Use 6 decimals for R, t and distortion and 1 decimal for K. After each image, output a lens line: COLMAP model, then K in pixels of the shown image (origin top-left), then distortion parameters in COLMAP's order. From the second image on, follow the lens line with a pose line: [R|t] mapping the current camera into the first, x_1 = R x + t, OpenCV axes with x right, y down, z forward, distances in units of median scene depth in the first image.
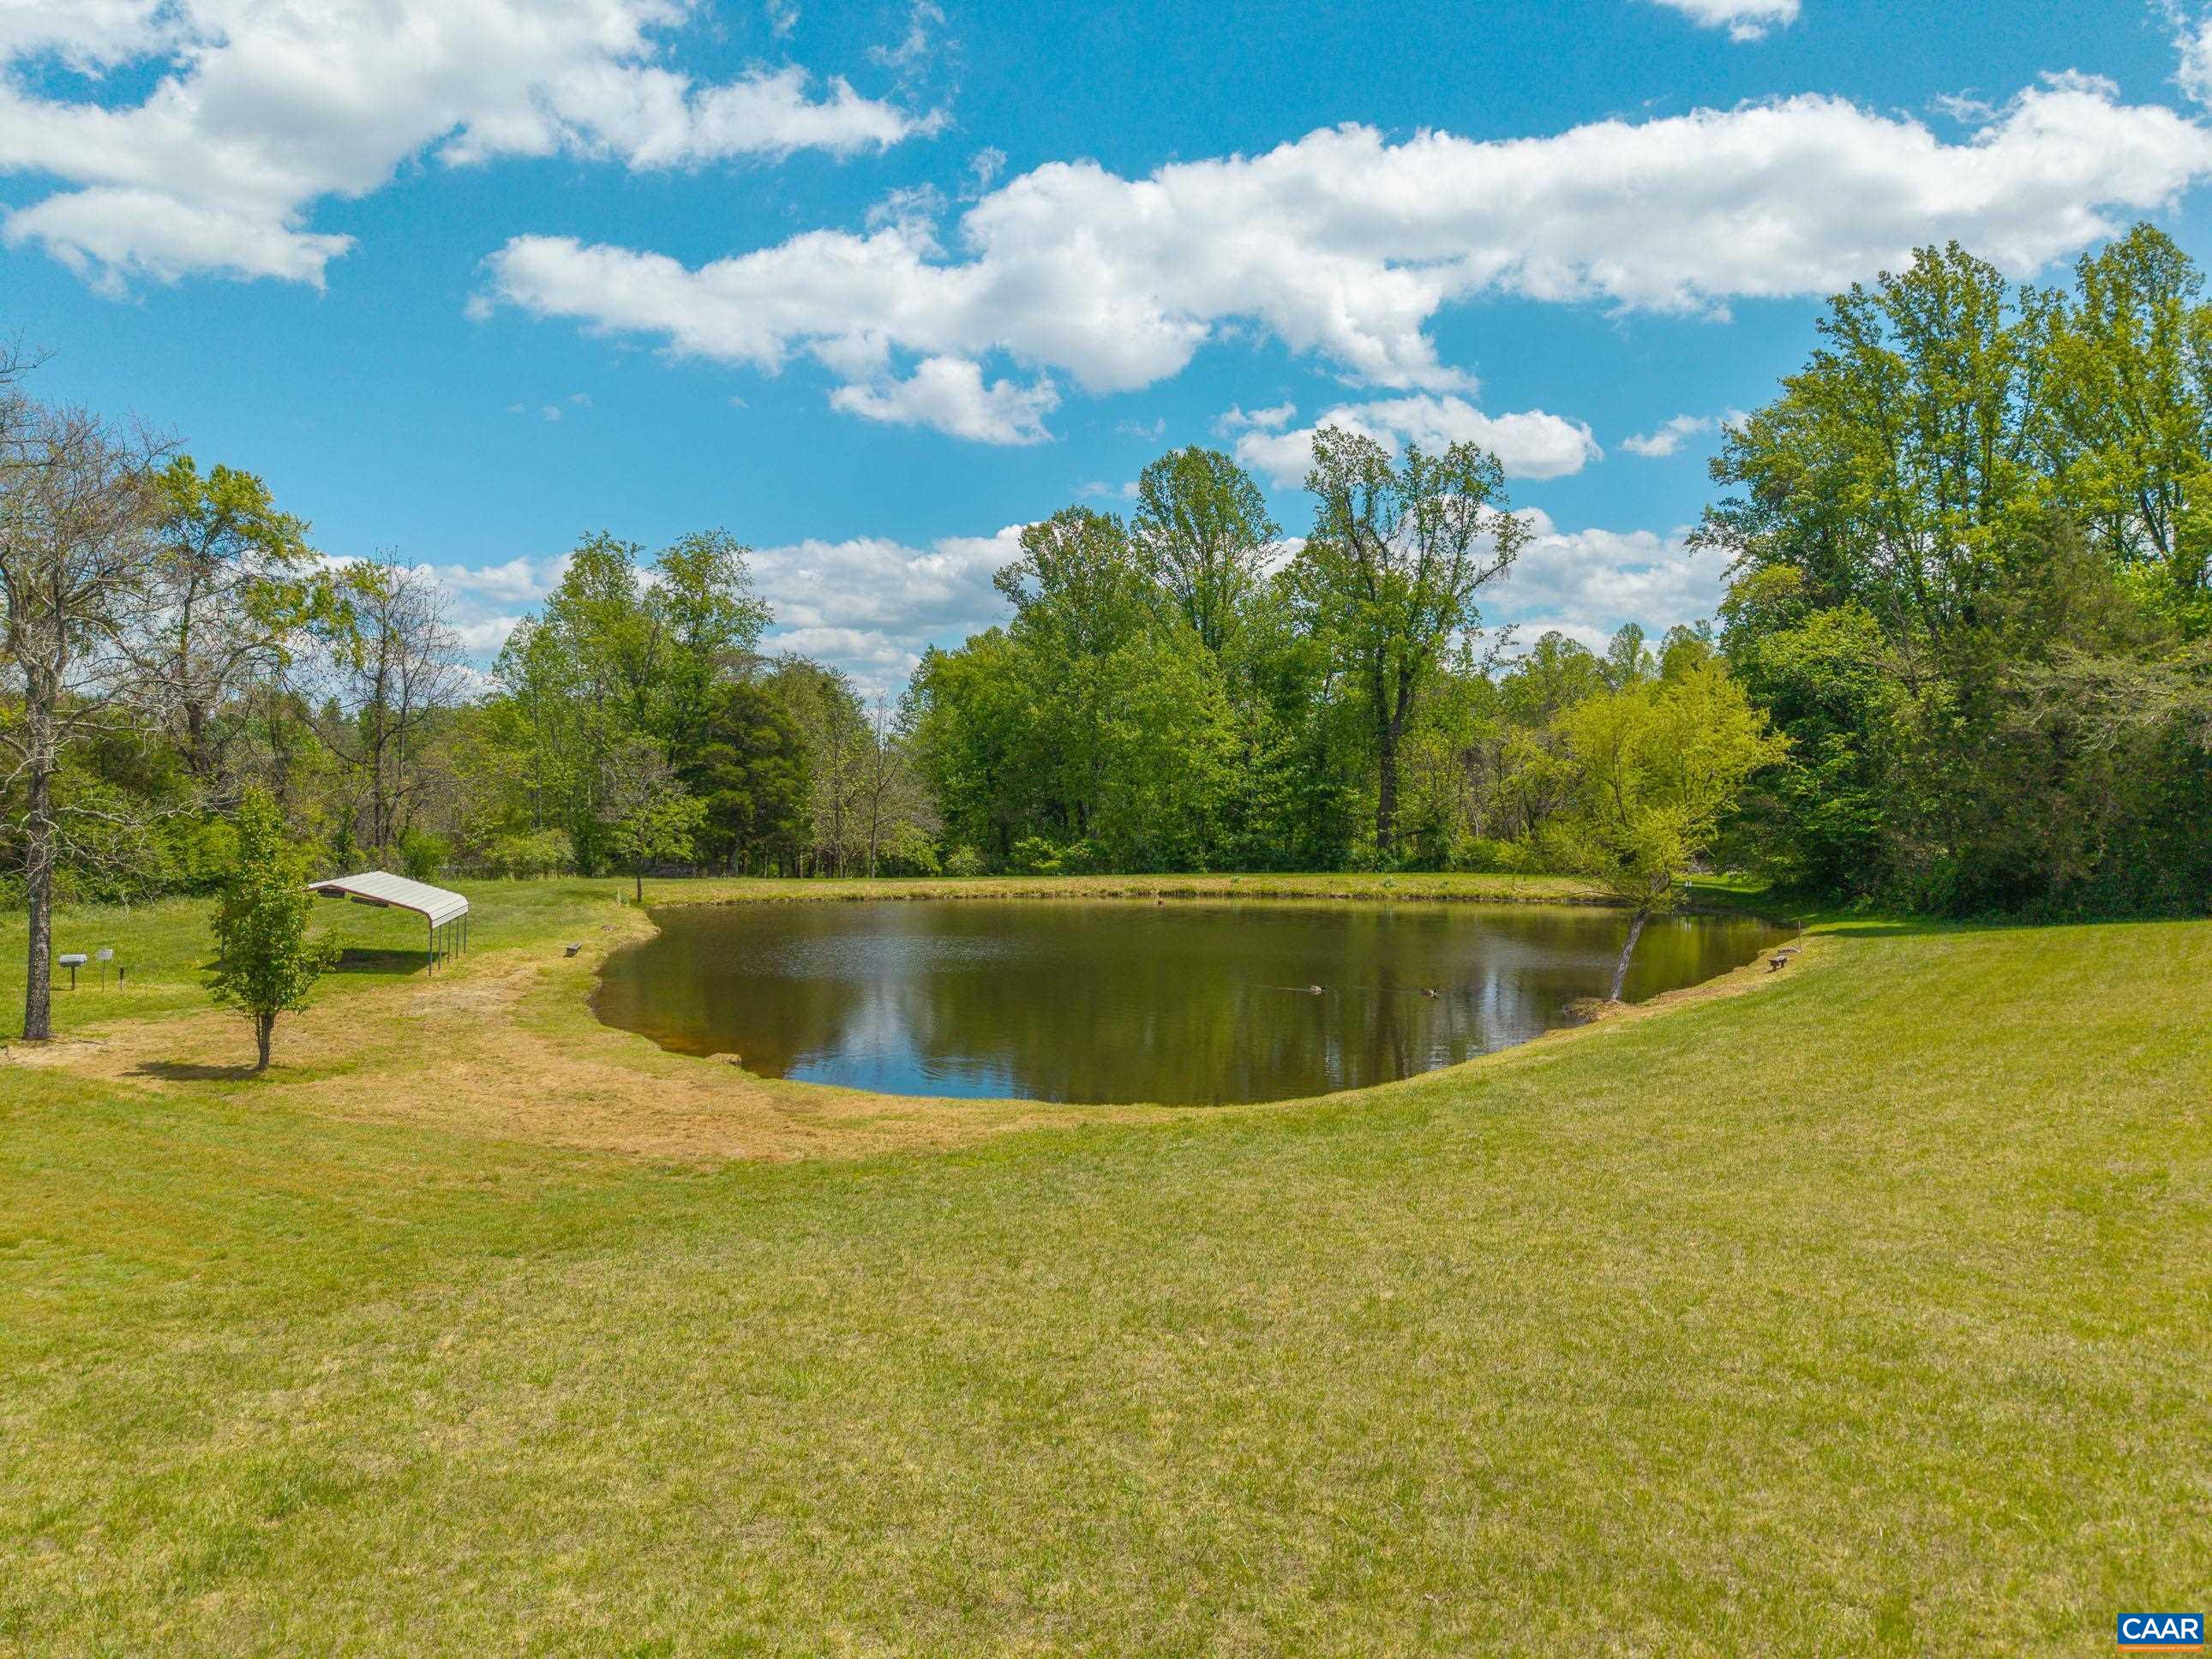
lens RADIAL K [[1467.3, 0, 1104.3], [0, 1467.3, 833.7], [0, 0, 1]] dist [0.075367, -0.114600]
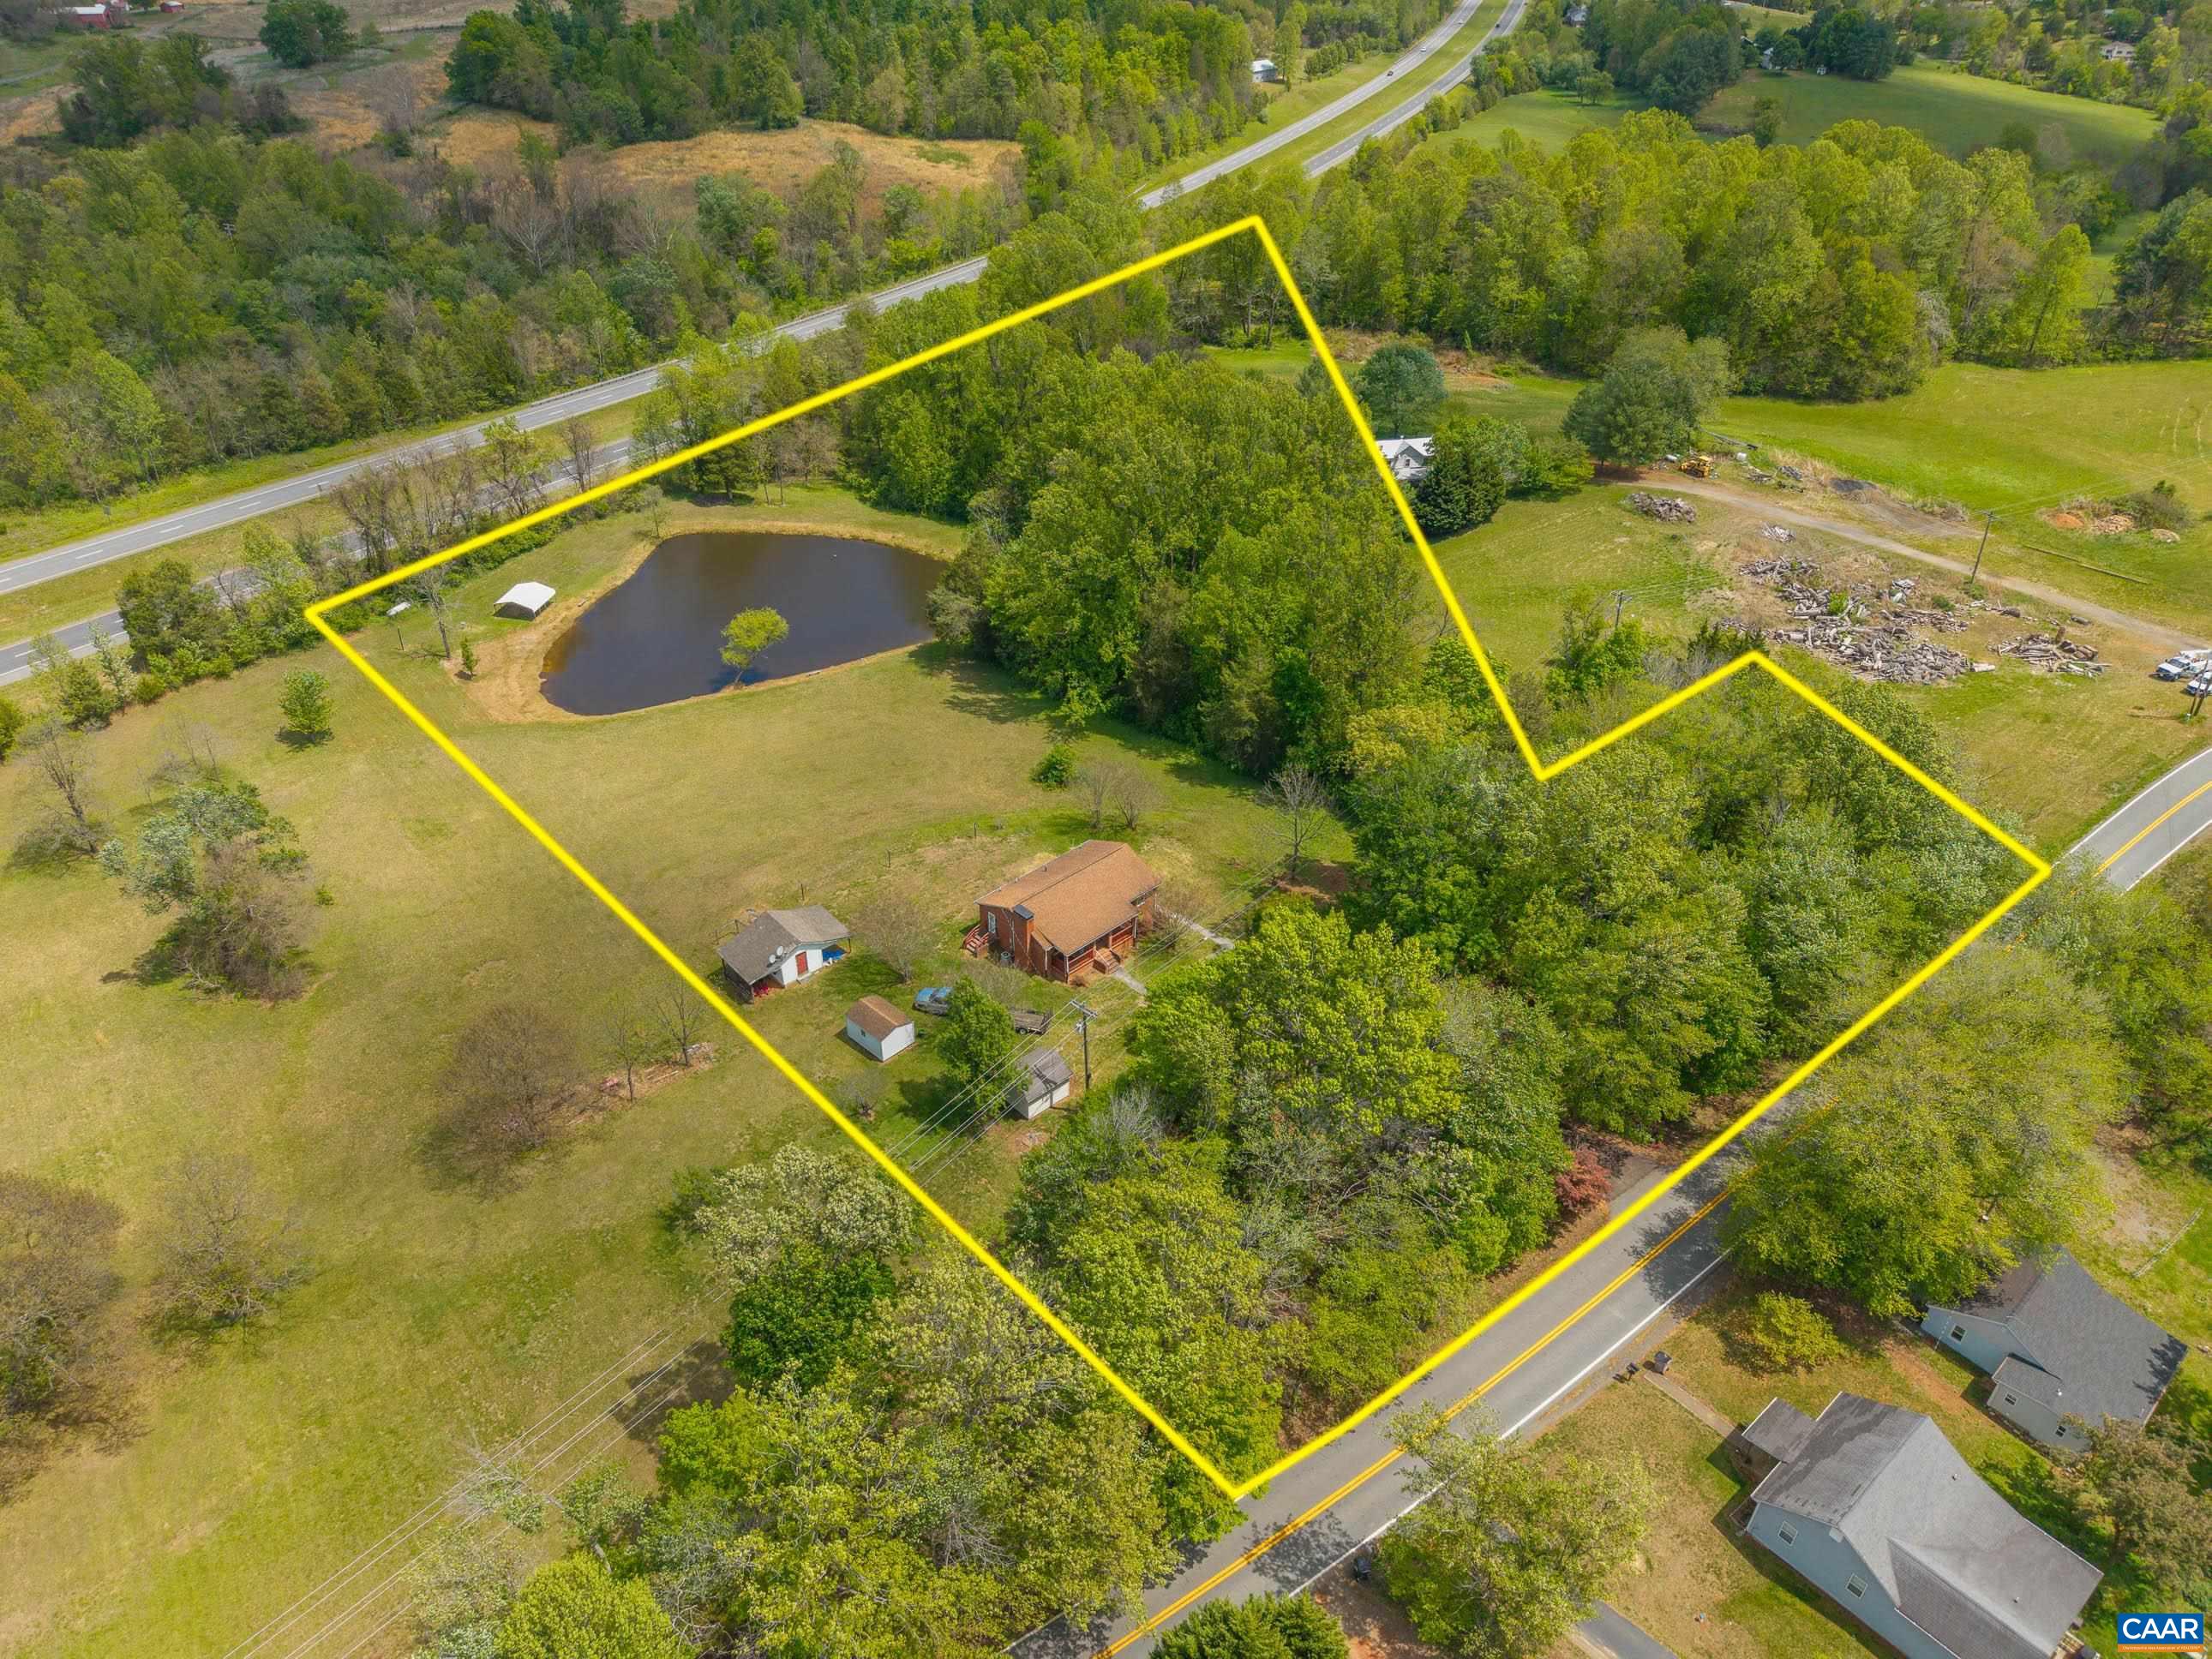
lens RADIAL K [[1484.7, 0, 1104.0], [0, 1484.7, 823.3], [0, 0, 1]] dist [0.007840, 0.000492]
pose [[0.917852, 0.221600, -0.329303, 1.199534], [-0.018114, 0.852162, 0.522964, -0.775912], [0.396509, -0.474039, 0.786173, -0.934878]]
